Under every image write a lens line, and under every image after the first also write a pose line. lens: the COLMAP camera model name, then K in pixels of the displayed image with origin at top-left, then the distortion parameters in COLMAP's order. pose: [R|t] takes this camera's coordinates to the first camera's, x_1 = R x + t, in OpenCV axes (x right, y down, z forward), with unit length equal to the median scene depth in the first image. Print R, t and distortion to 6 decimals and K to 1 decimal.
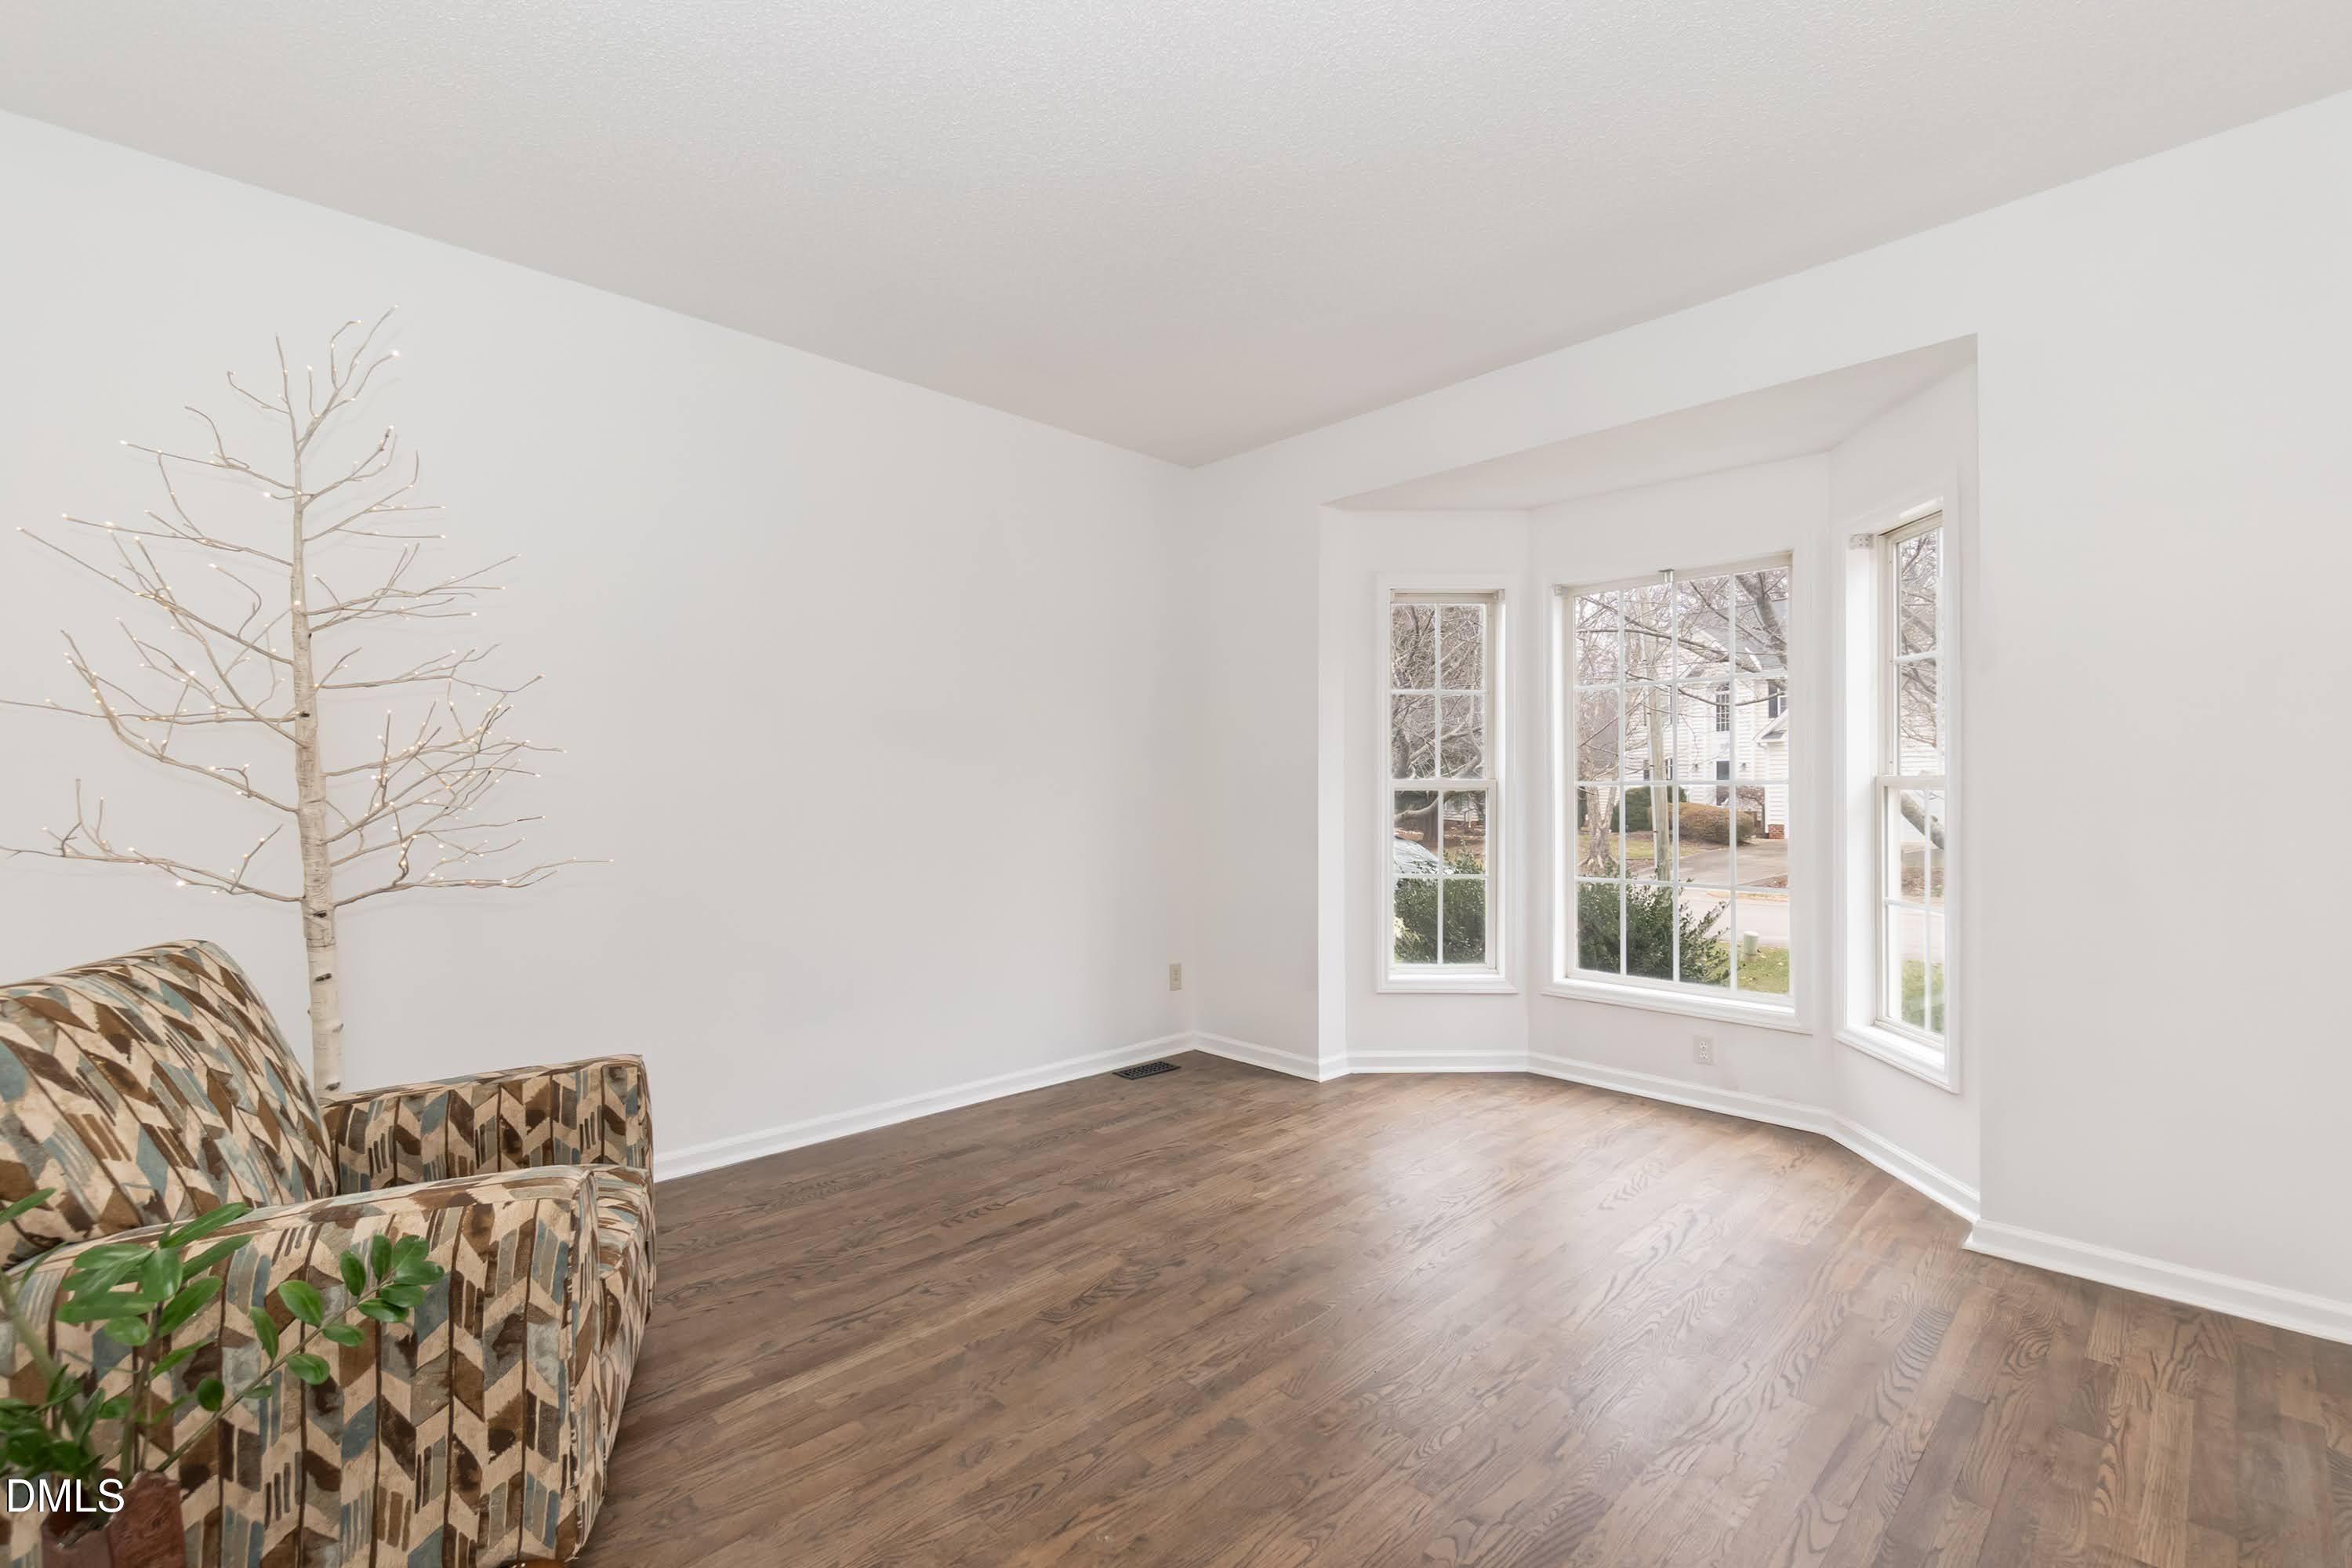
lens RADIAL K [[997.7, 0, 1170.6], [0, 997.7, 783.9], [0, 0, 1]] dist [-0.000169, 0.000222]
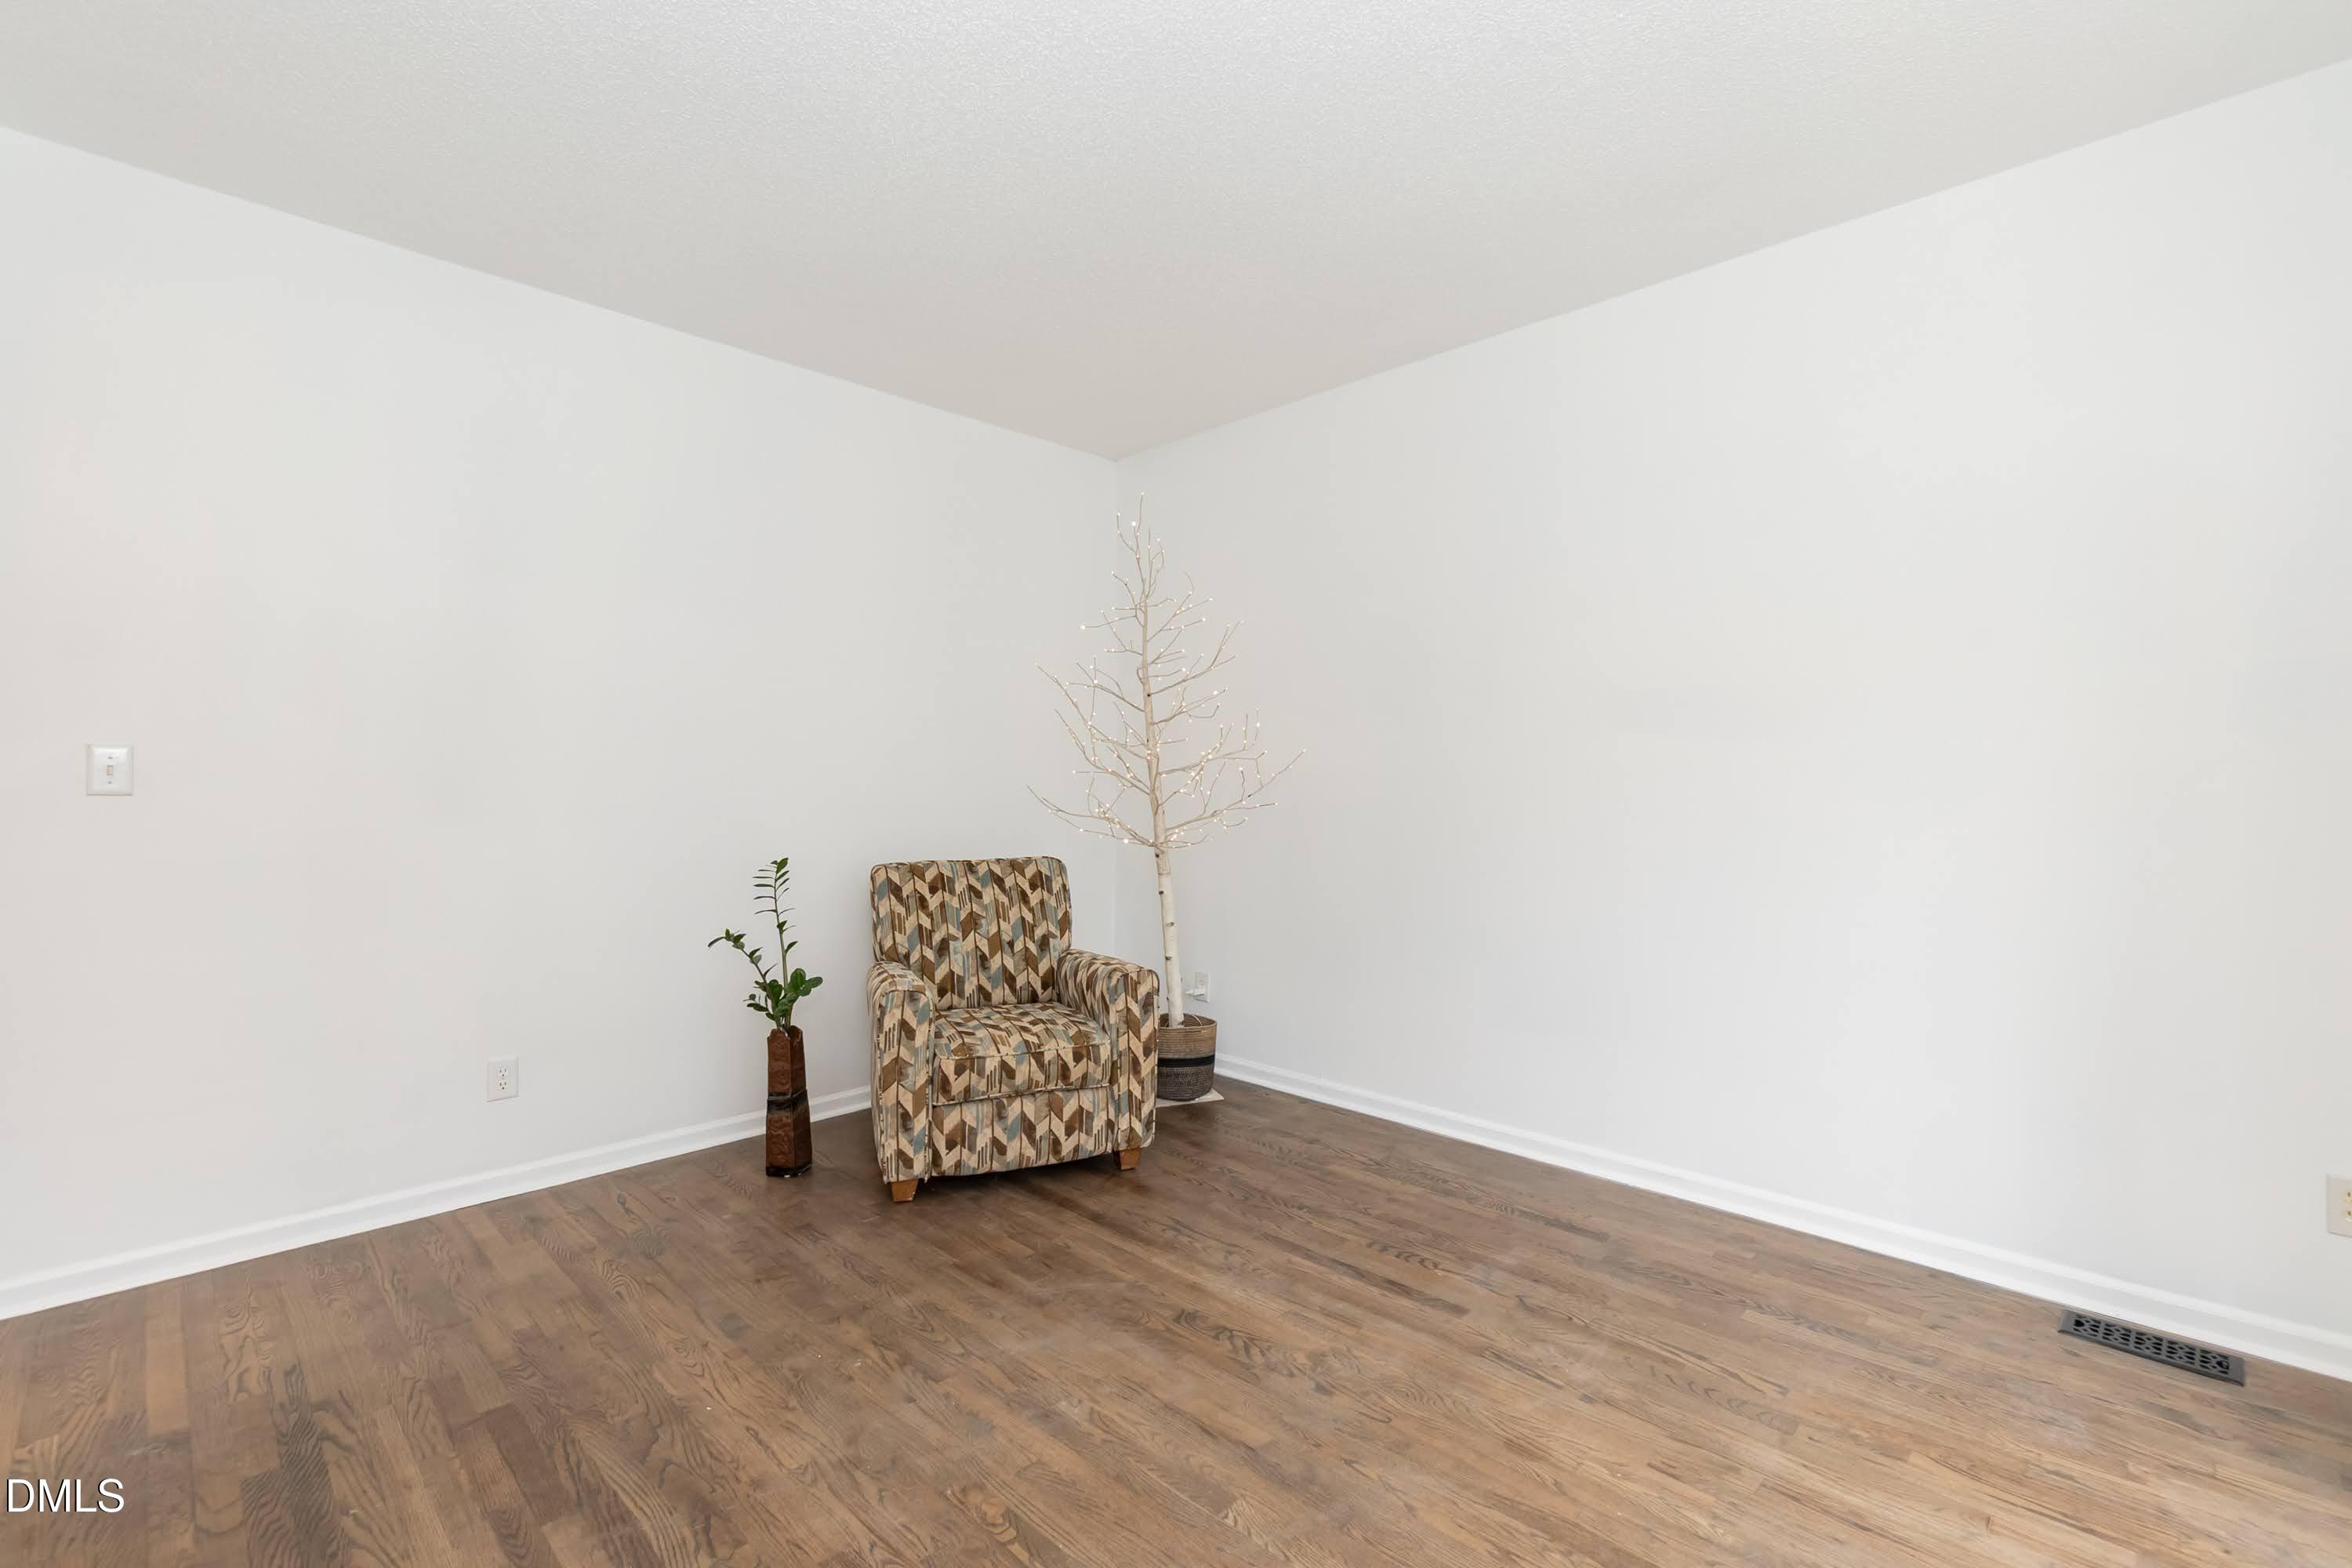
lens RADIAL K [[997.7, 0, 1170.7], [0, 997.7, 779.2], [0, 0, 1]] dist [-0.000169, 0.000222]
pose [[0.059099, 0.000428, -0.998252, 0.708996], [0.002652, 0.999996, 0.000585, -0.000680], [0.998249, -0.002682, 0.059097, 0.755146]]
